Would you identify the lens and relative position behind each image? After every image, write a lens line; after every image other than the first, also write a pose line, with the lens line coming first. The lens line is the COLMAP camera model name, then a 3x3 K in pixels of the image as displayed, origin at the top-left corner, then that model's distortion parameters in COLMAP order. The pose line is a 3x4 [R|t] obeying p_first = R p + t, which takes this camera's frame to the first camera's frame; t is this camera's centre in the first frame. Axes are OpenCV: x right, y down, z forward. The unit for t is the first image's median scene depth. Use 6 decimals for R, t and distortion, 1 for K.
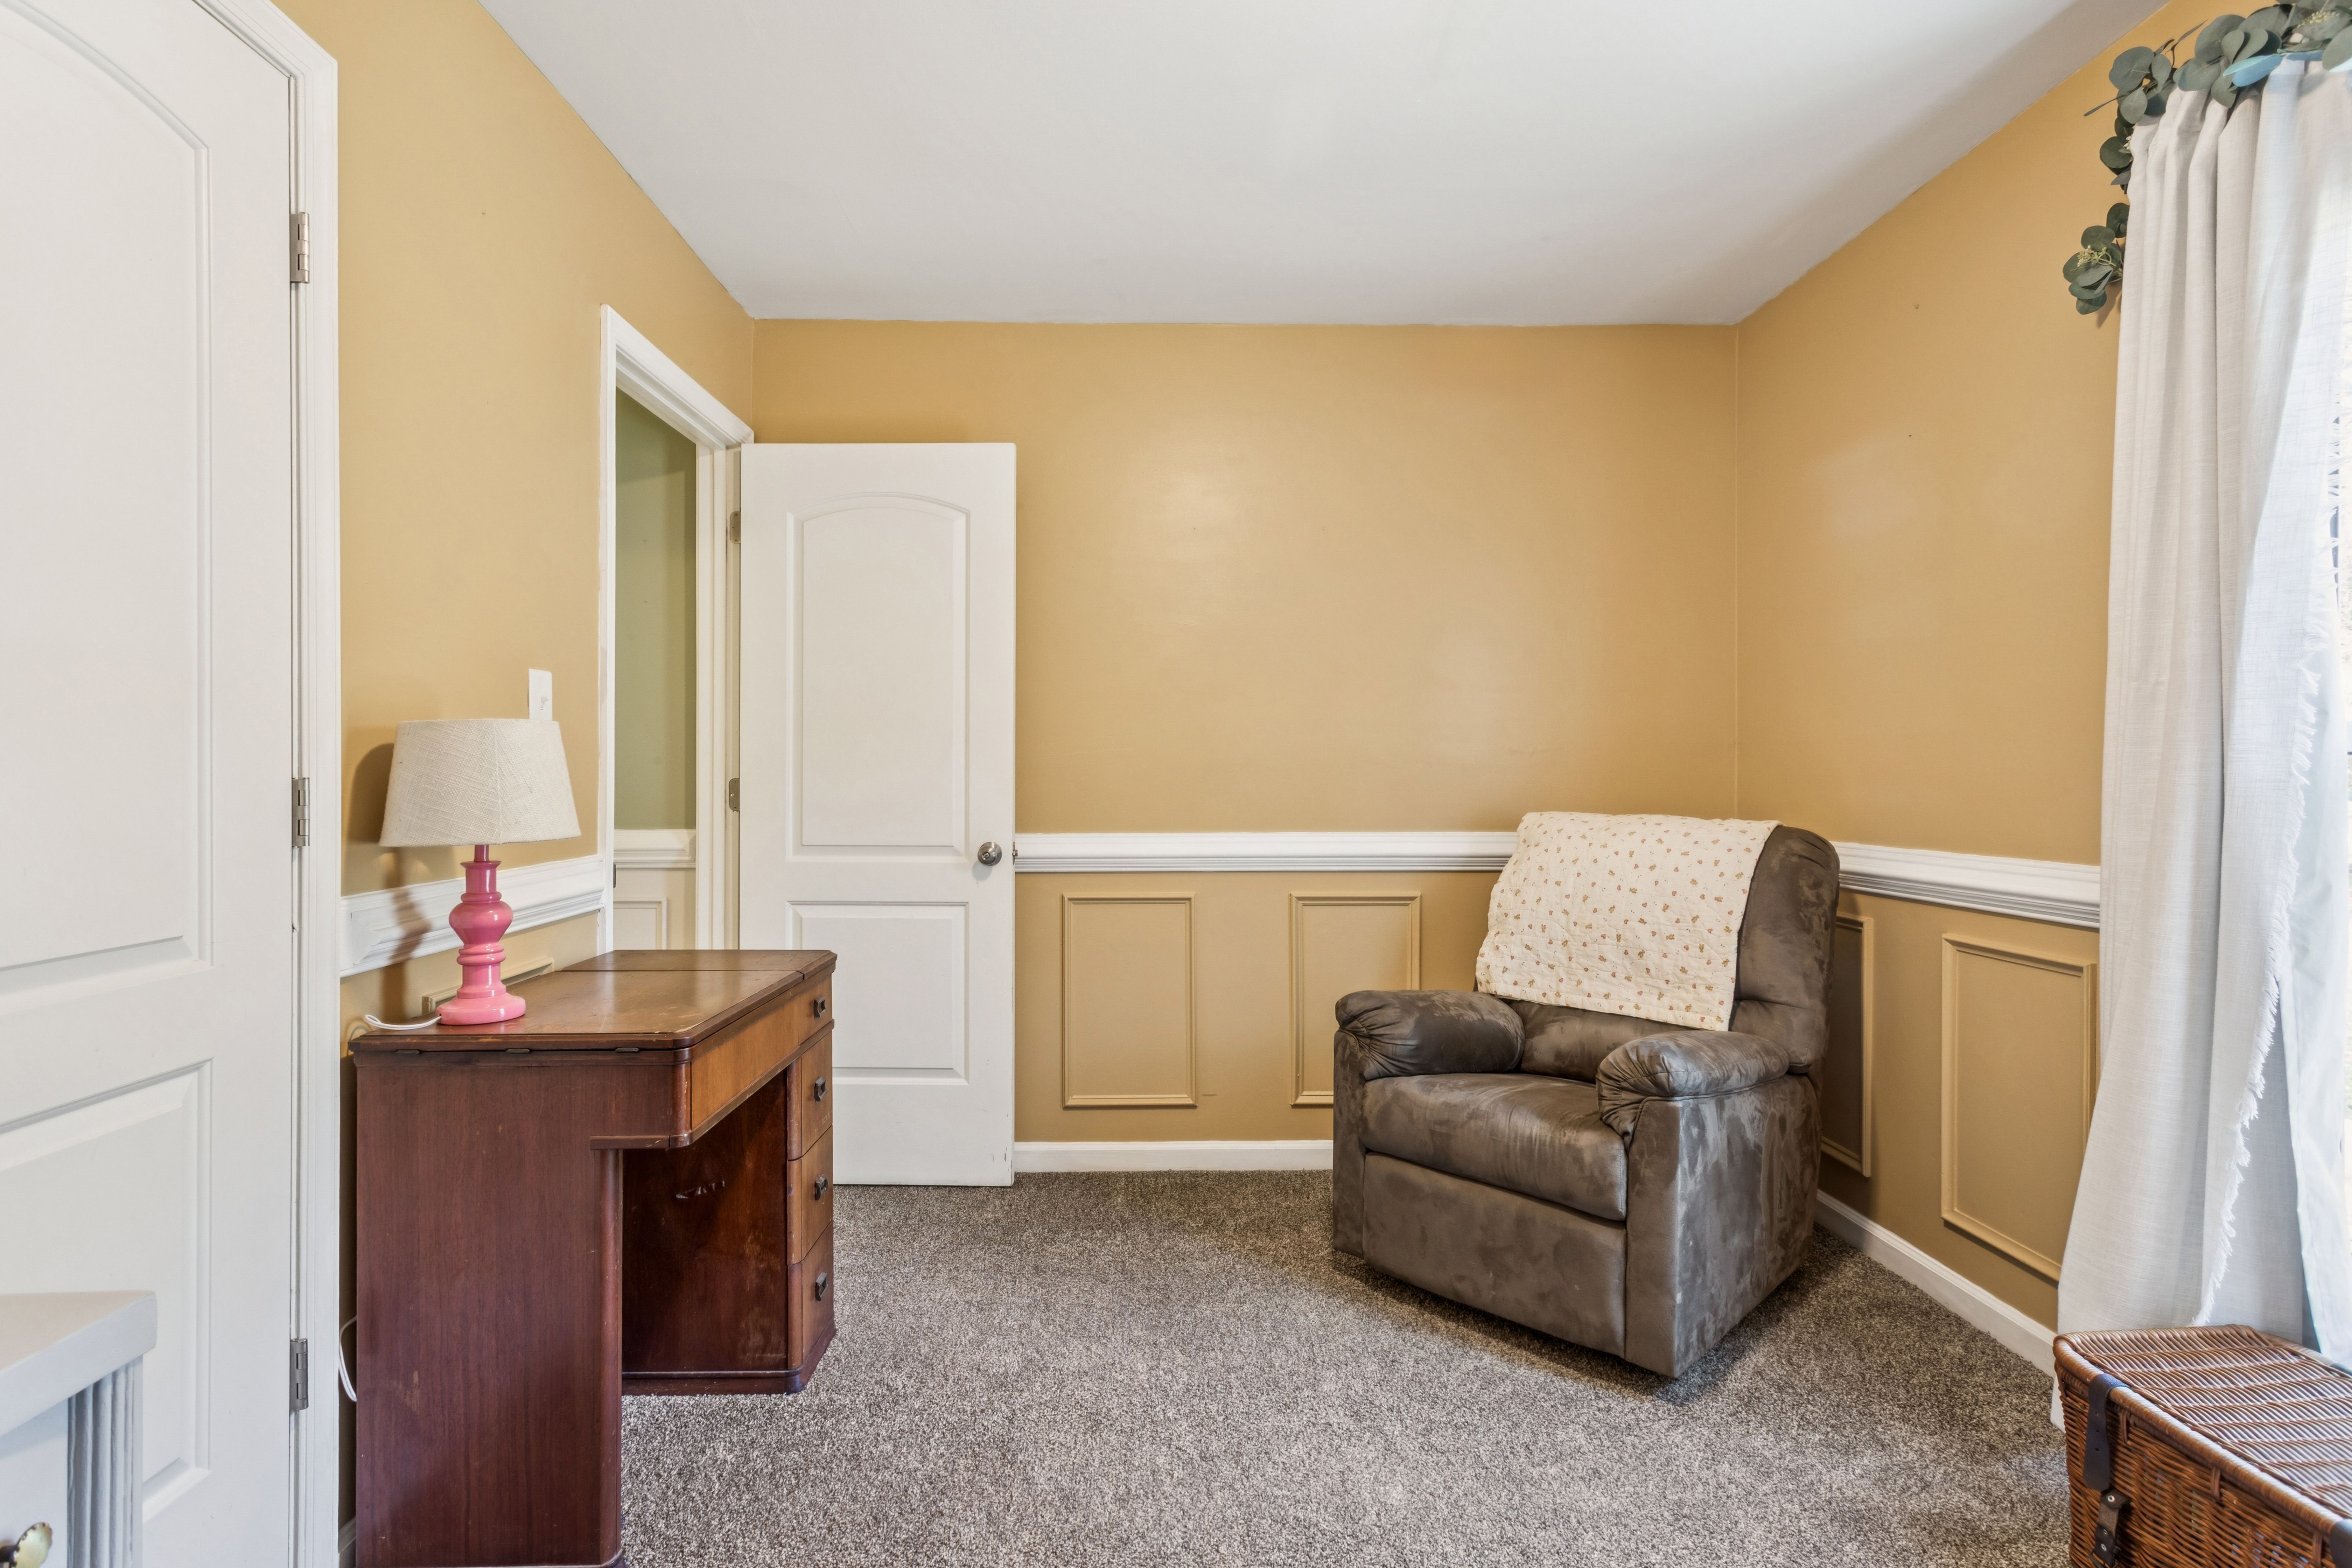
lens RADIAL K [[1128.1, 0, 1173.7], [0, 1128.1, 782.0], [0, 0, 1]] dist [-0.000060, 0.001684]
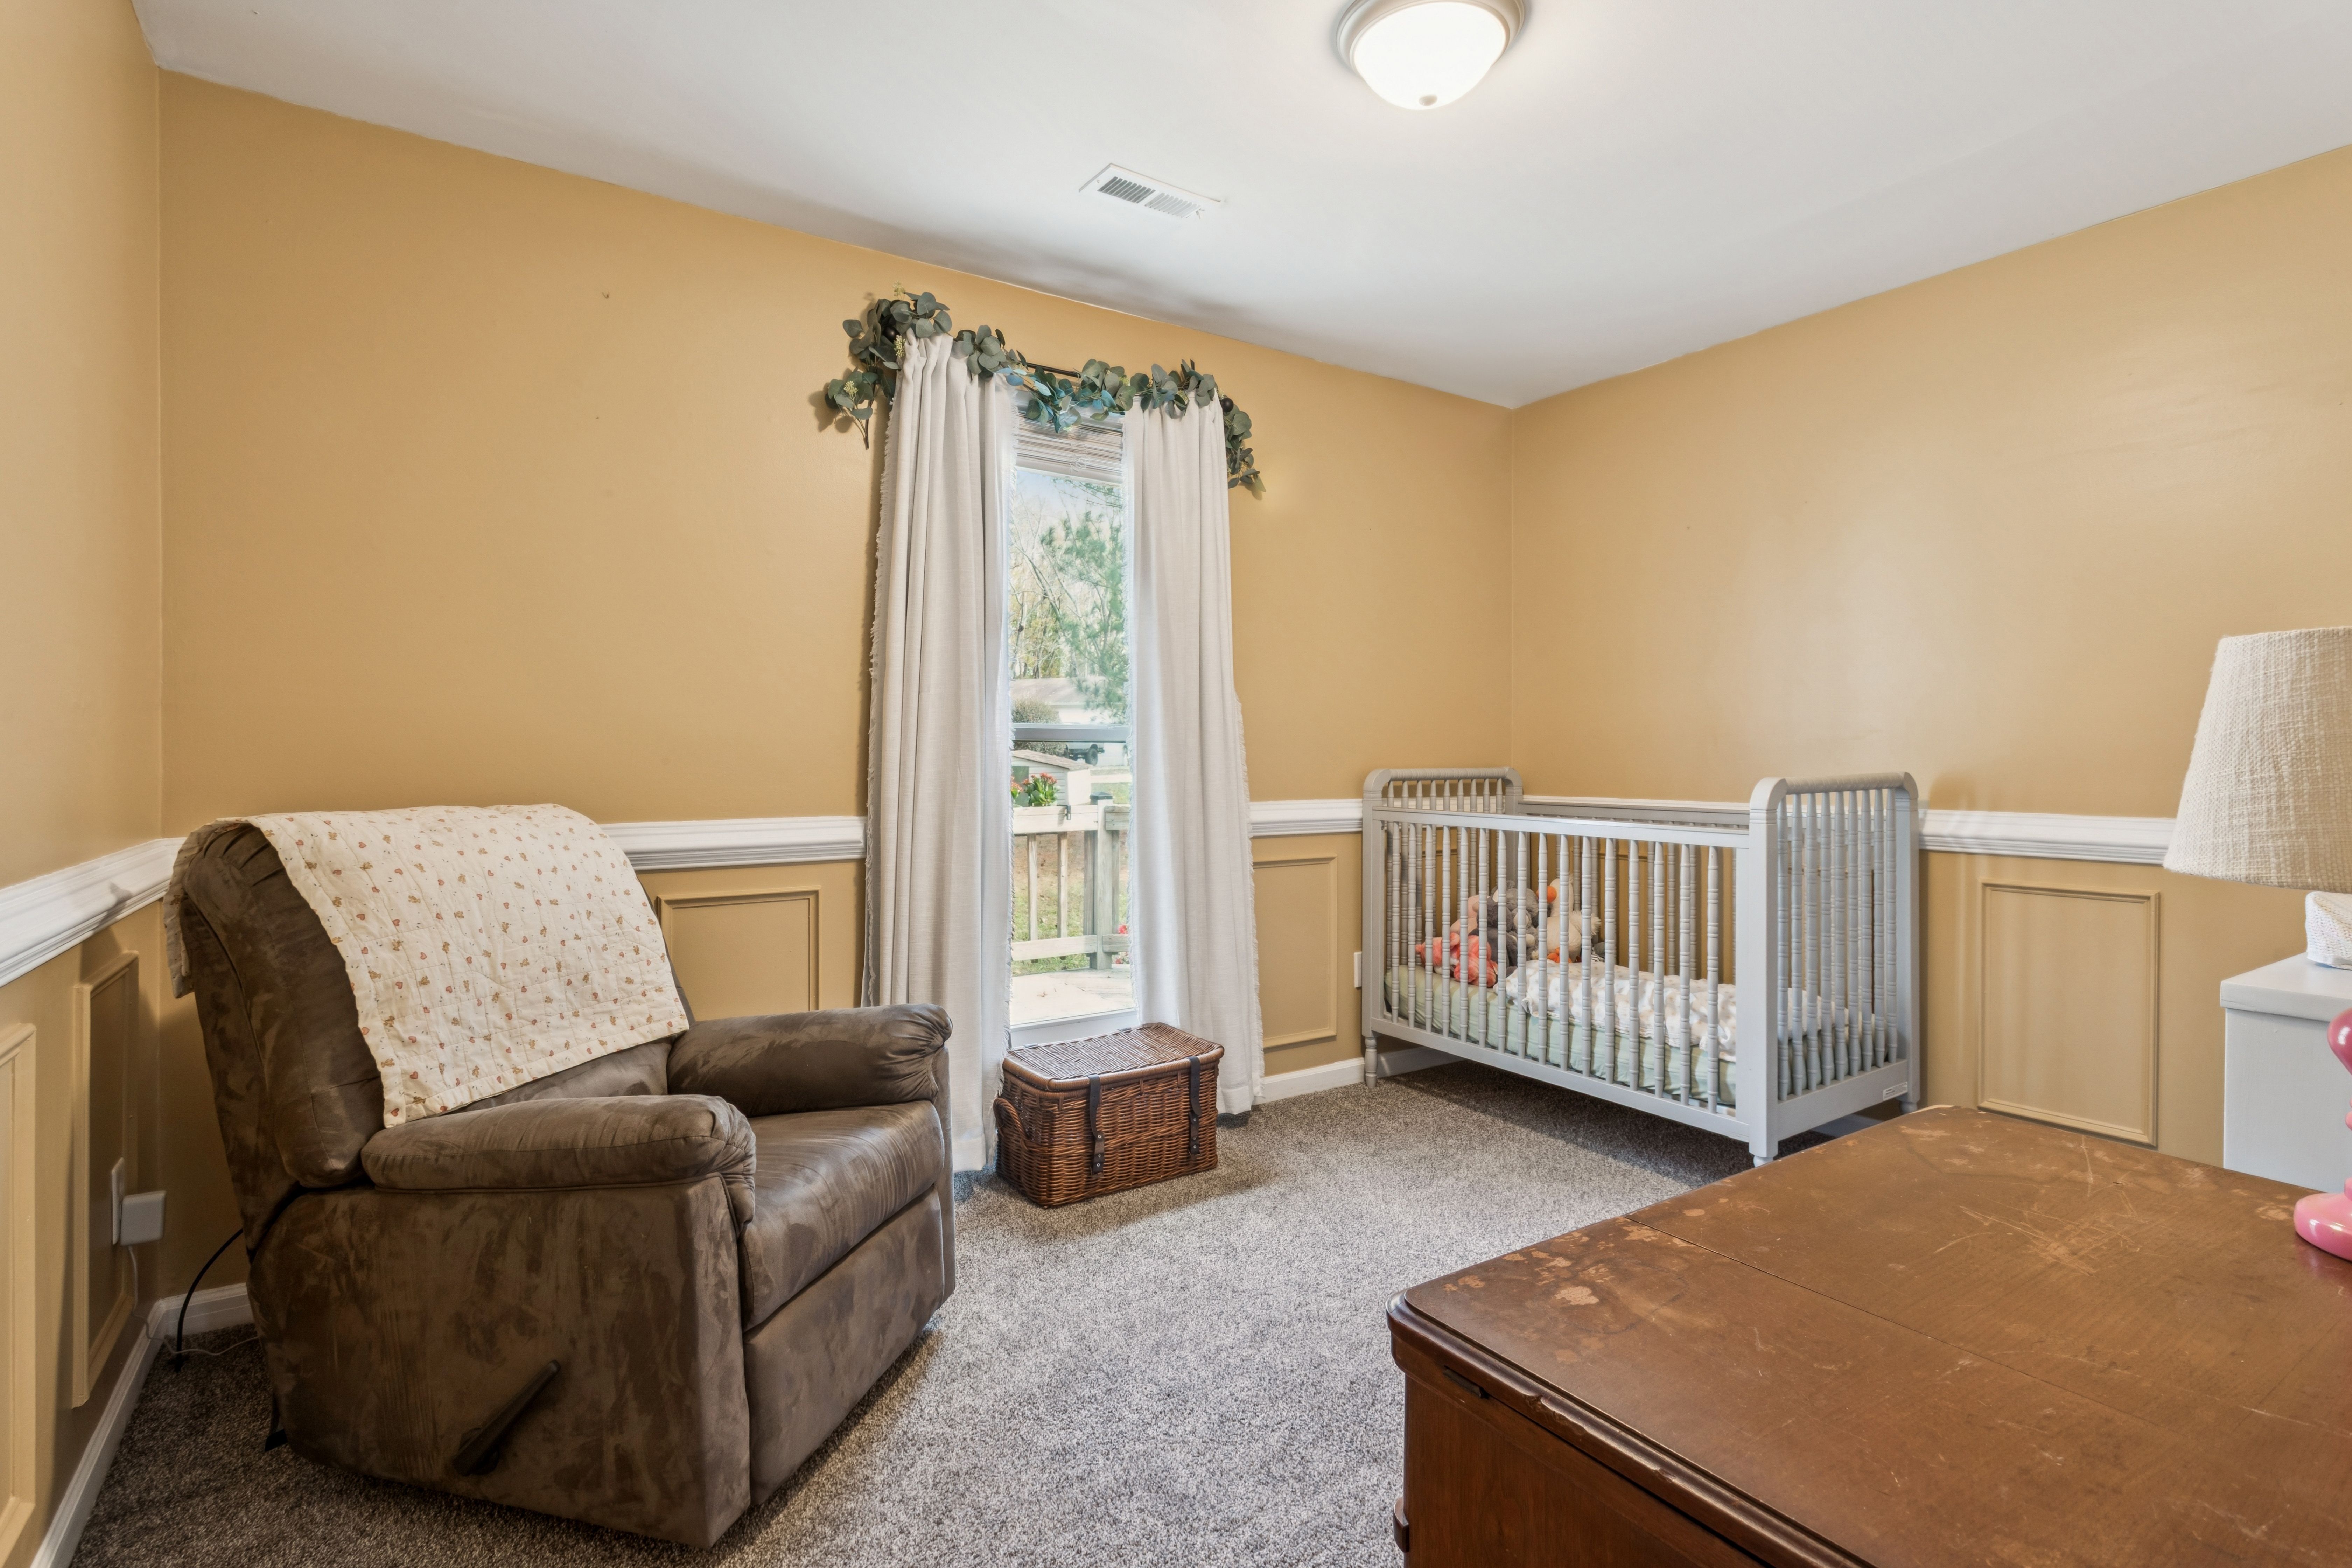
lens RADIAL K [[1128.1, 0, 1174.1], [0, 1128.1, 763.9], [0, 0, 1]] dist [-0.000060, 0.001684]
pose [[-0.517019, -0.009104, 0.855926, -0.466990], [0.004466, 0.999901, 0.013333, -0.005954], [-0.855962, 0.010716, -0.516927, 1.041250]]
